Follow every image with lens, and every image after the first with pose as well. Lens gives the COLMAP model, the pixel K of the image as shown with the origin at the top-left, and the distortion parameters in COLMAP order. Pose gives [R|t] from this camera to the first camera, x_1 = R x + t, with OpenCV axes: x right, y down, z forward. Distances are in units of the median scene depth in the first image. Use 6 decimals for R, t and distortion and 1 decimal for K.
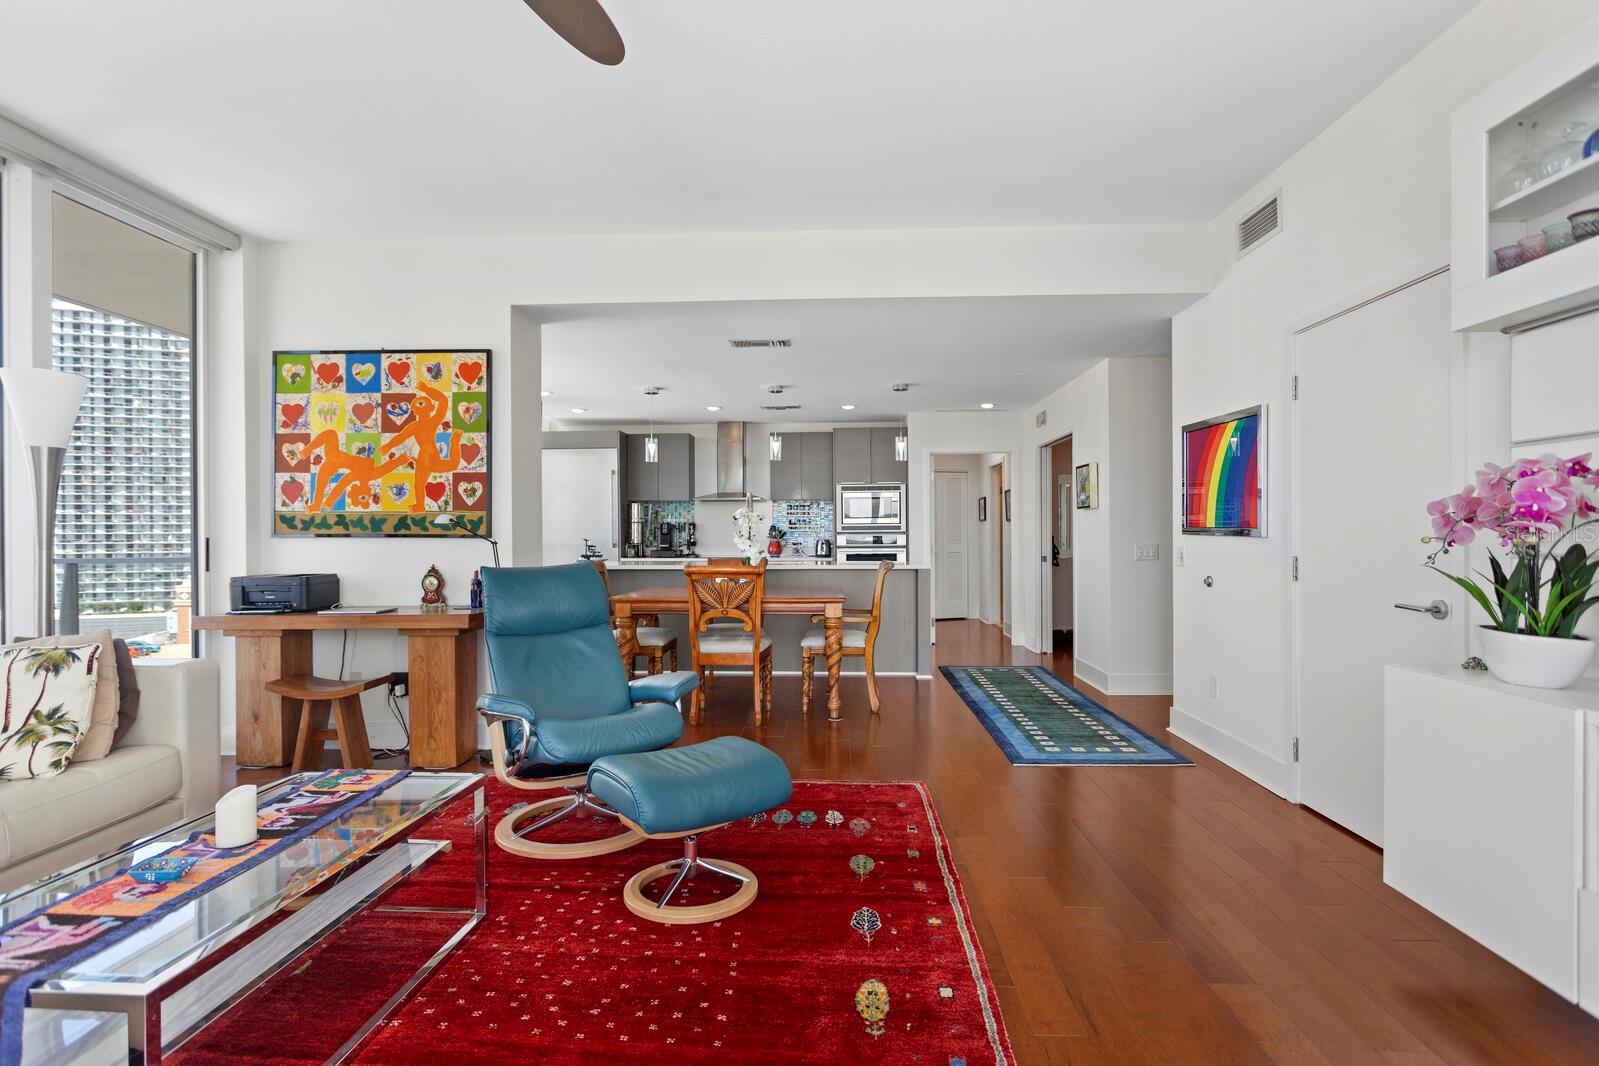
lens RADIAL K [[796.1, 0, 798.4], [0, 796.1, 531.0], [0, 0, 1]] dist [-0.014350, 0.010320]
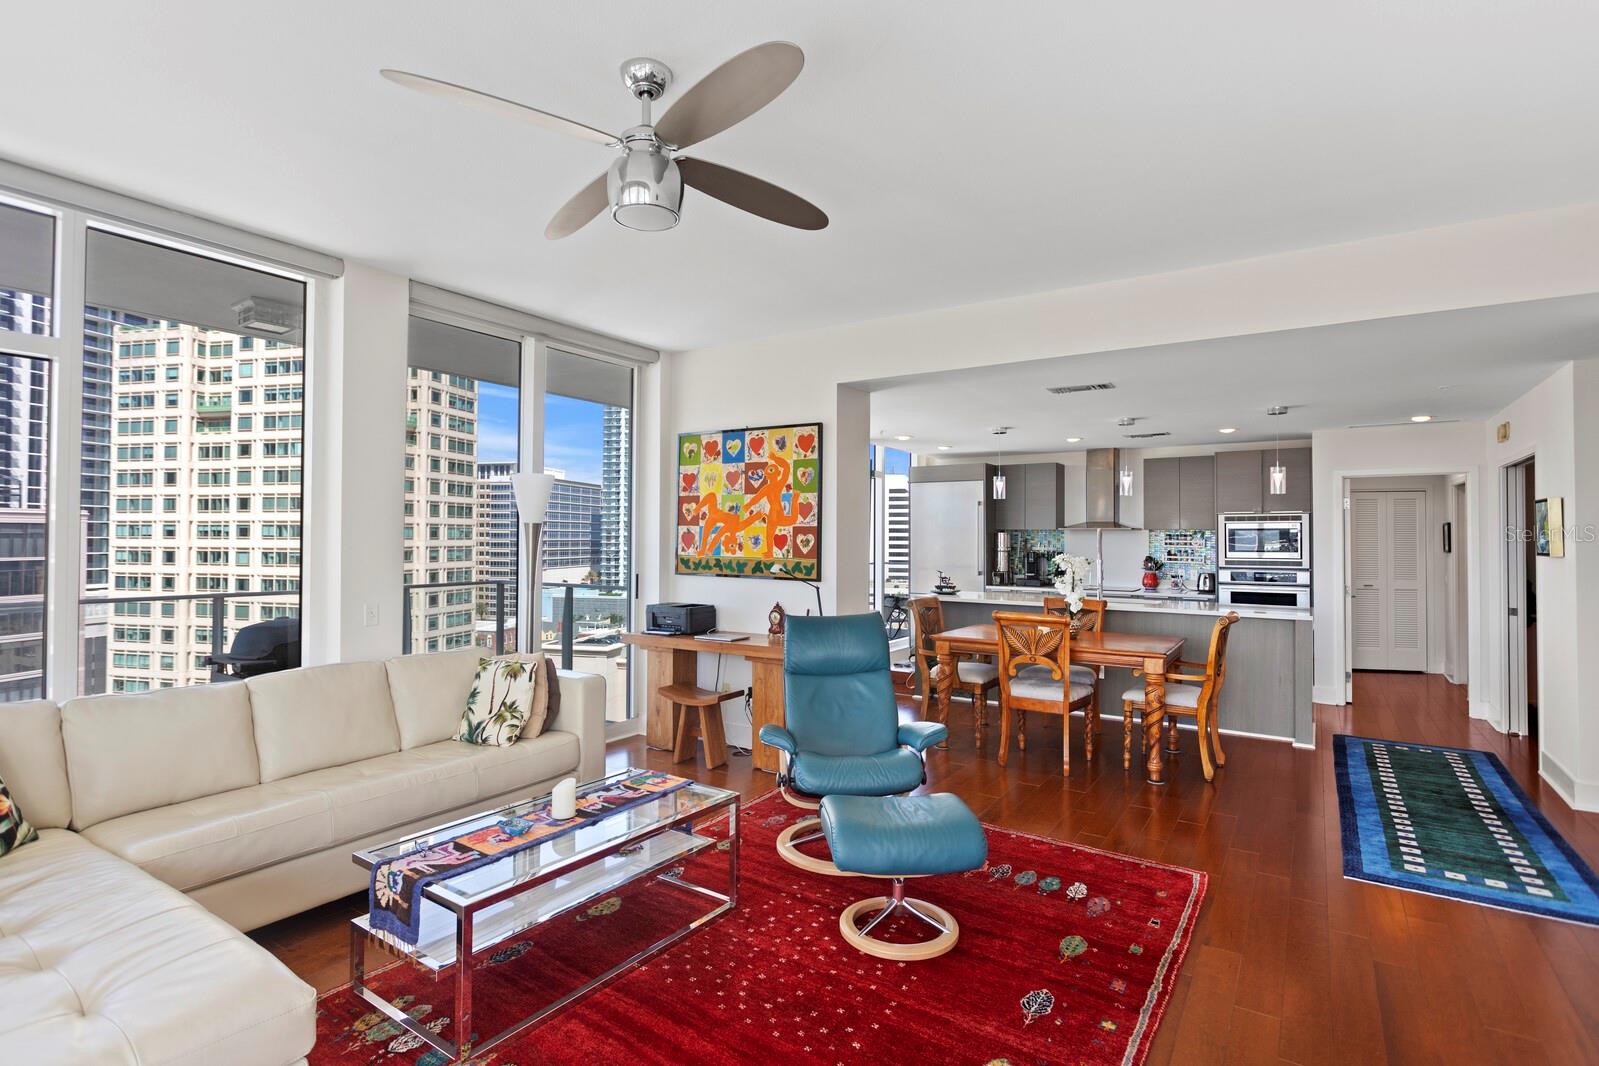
lens RADIAL K [[785.8, 0, 794.7], [0, 785.8, 520.2], [0, 0, 1]] dist [-0.012303, 0.006606]
pose [[0.856026, -0.001602, -0.516930, 0.185912], [-0.008469, 0.999818, -0.017122, -0.062219], [0.516864, 0.019034, 0.855856, -0.023178]]
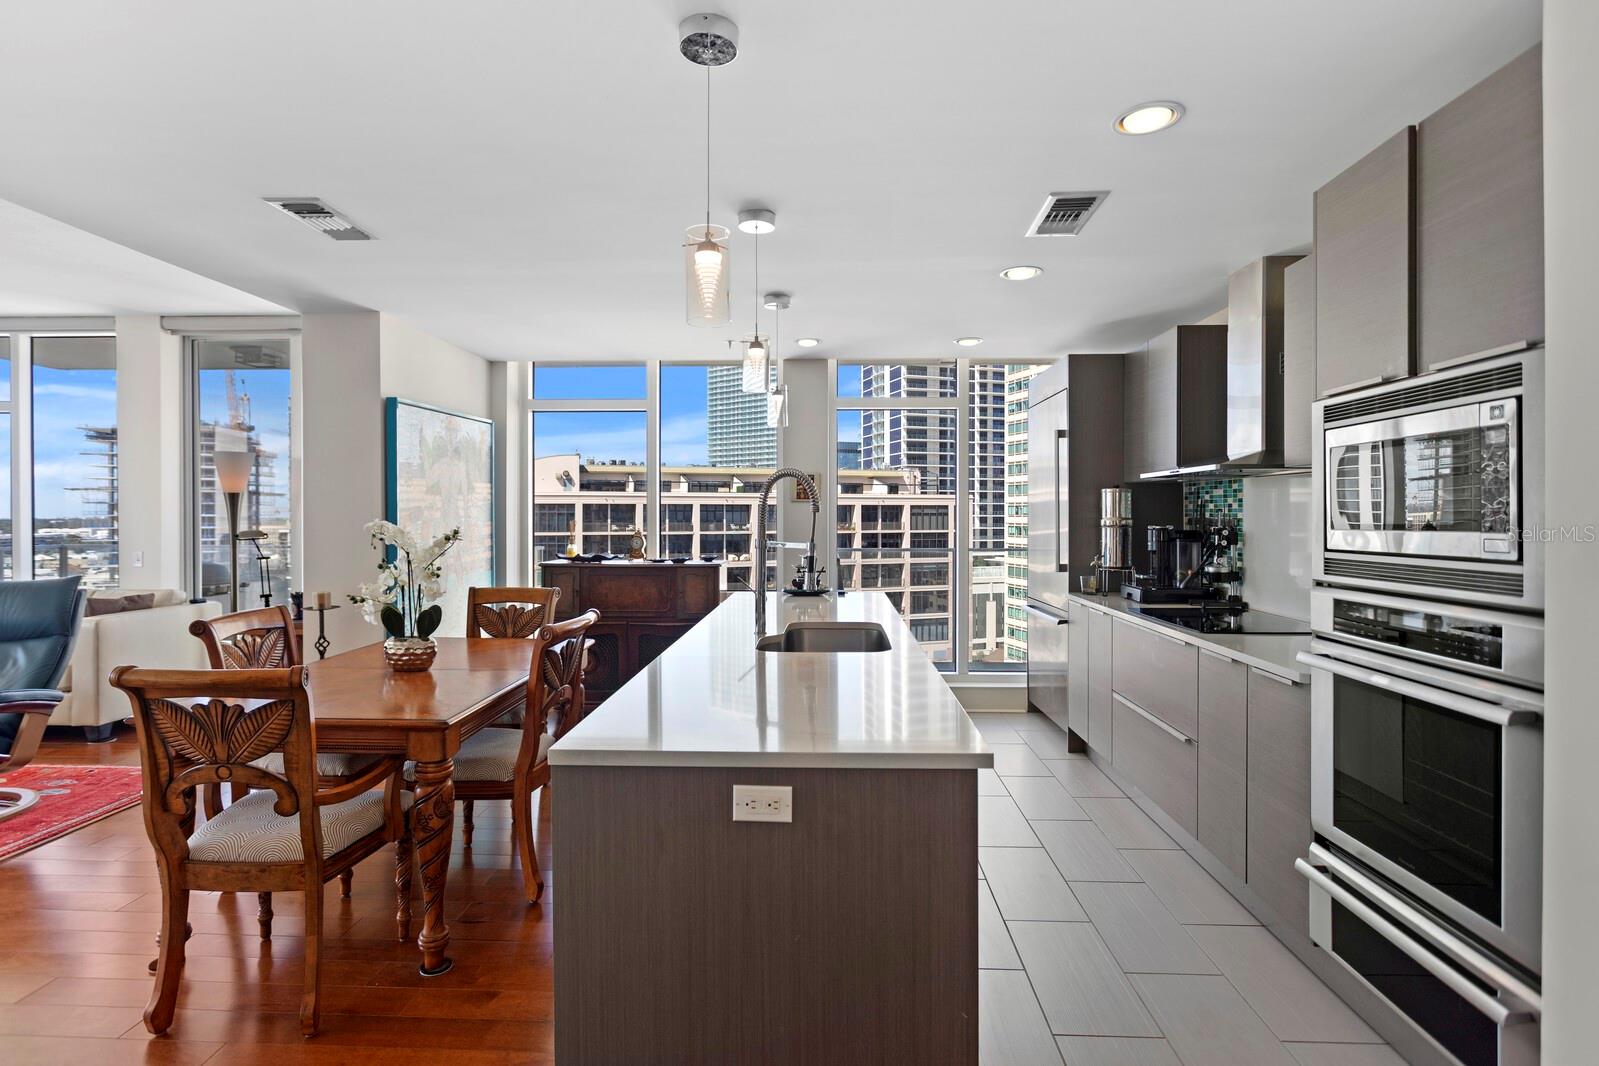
lens RADIAL K [[785.8, 0, 794.7], [0, 785.8, 520.2], [0, 0, 1]] dist [-0.012303, 0.006606]
pose [[0.002919, 0.013959, -0.999898, 0.605527], [0.002552, 0.999899, 0.013966, -0.043565], [0.999992, -0.002592, 0.002883, 1.604573]]
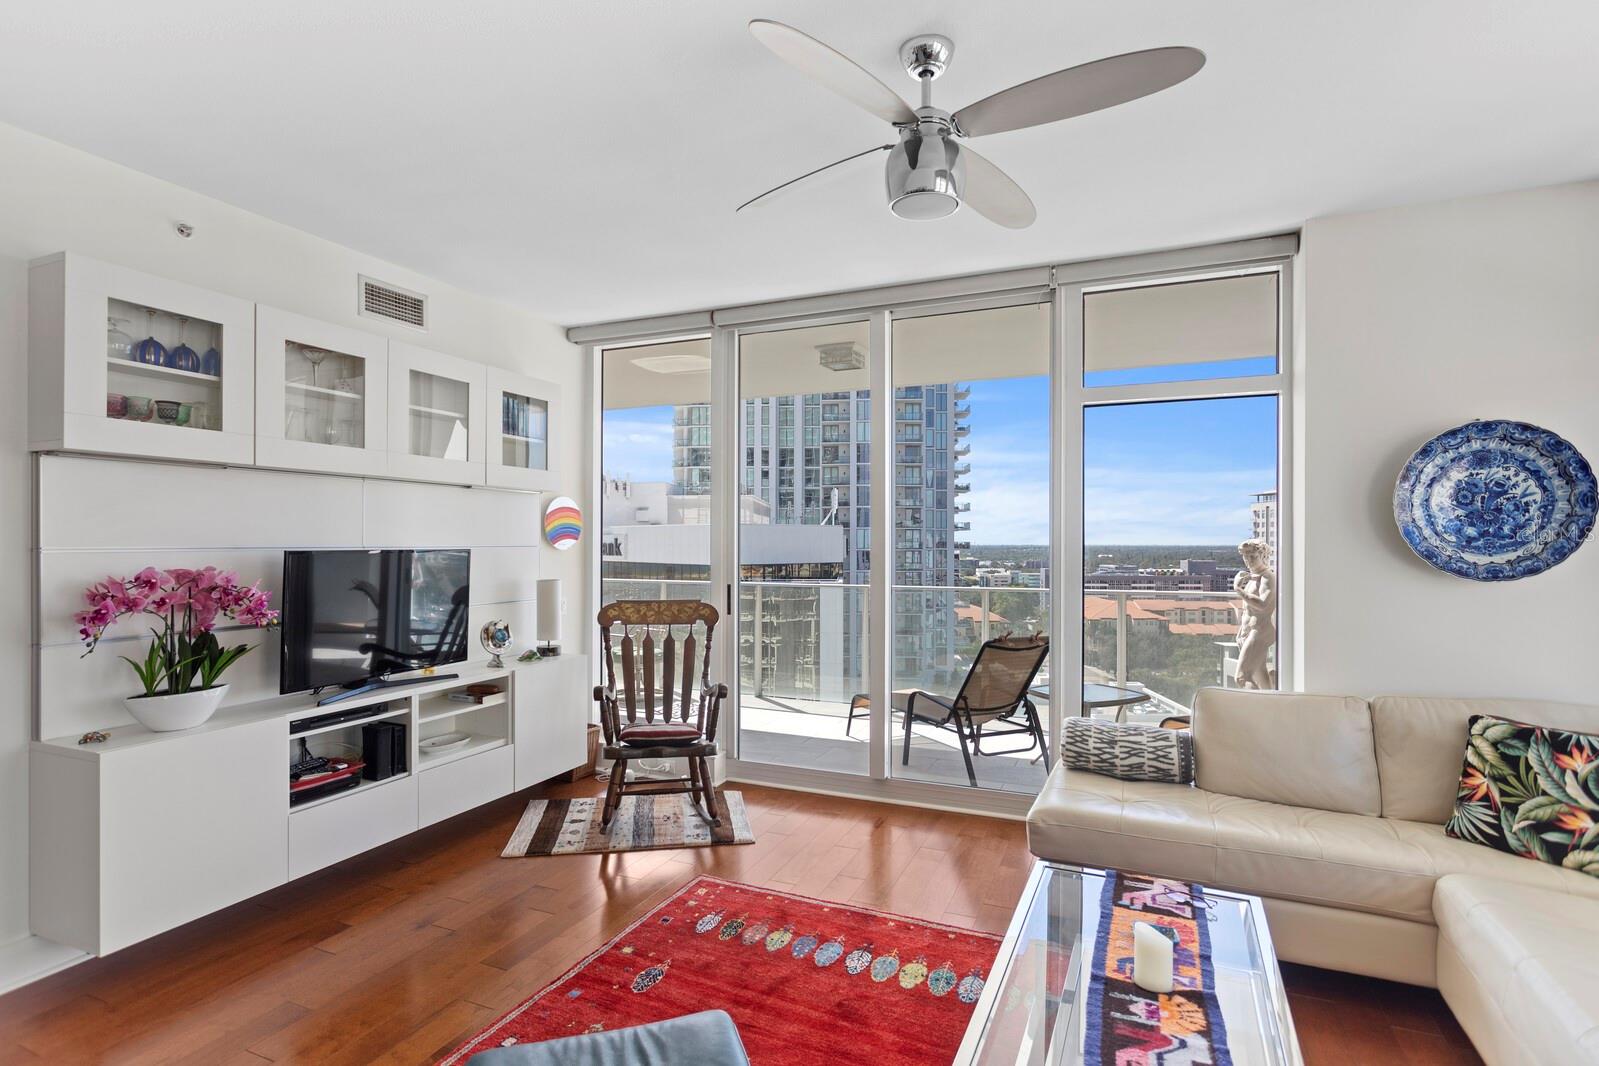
lens RADIAL K [[800.1, 0, 794.0], [0, 800.1, 532.1], [0, 0, 1]] dist [-0.005873, 0.000581]
pose [[-0.932234, 0.008409, 0.361759, -0.283060], [0.003085, 0.999878, -0.015292, -0.058777], [-0.361843, -0.013140, -0.932146, 0.885346]]
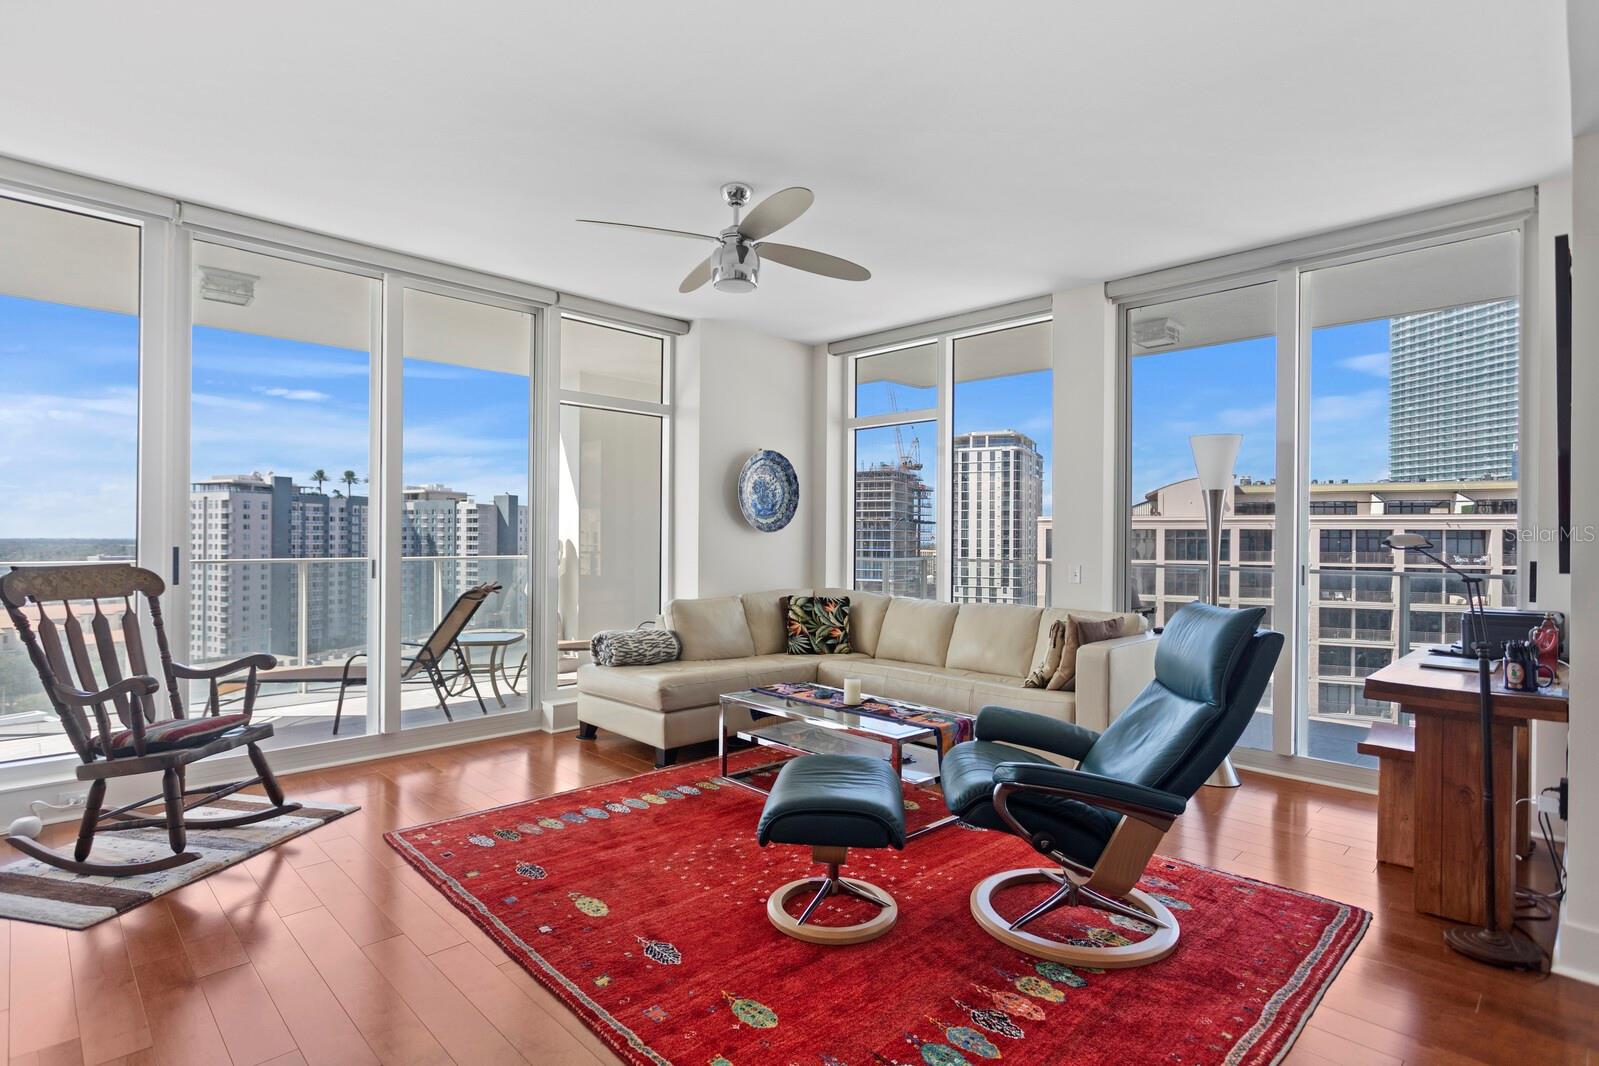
lens RADIAL K [[796.1, 0, 798.4], [0, 796.1, 531.0], [0, 0, 1]] dist [-0.014350, 0.010320]
pose [[-0.680649, -0.005945, -0.732586, 0.381817], [-0.001059, 0.999974, -0.007131, -0.016083], [0.732609, -0.004078, -0.680638, 0.984015]]
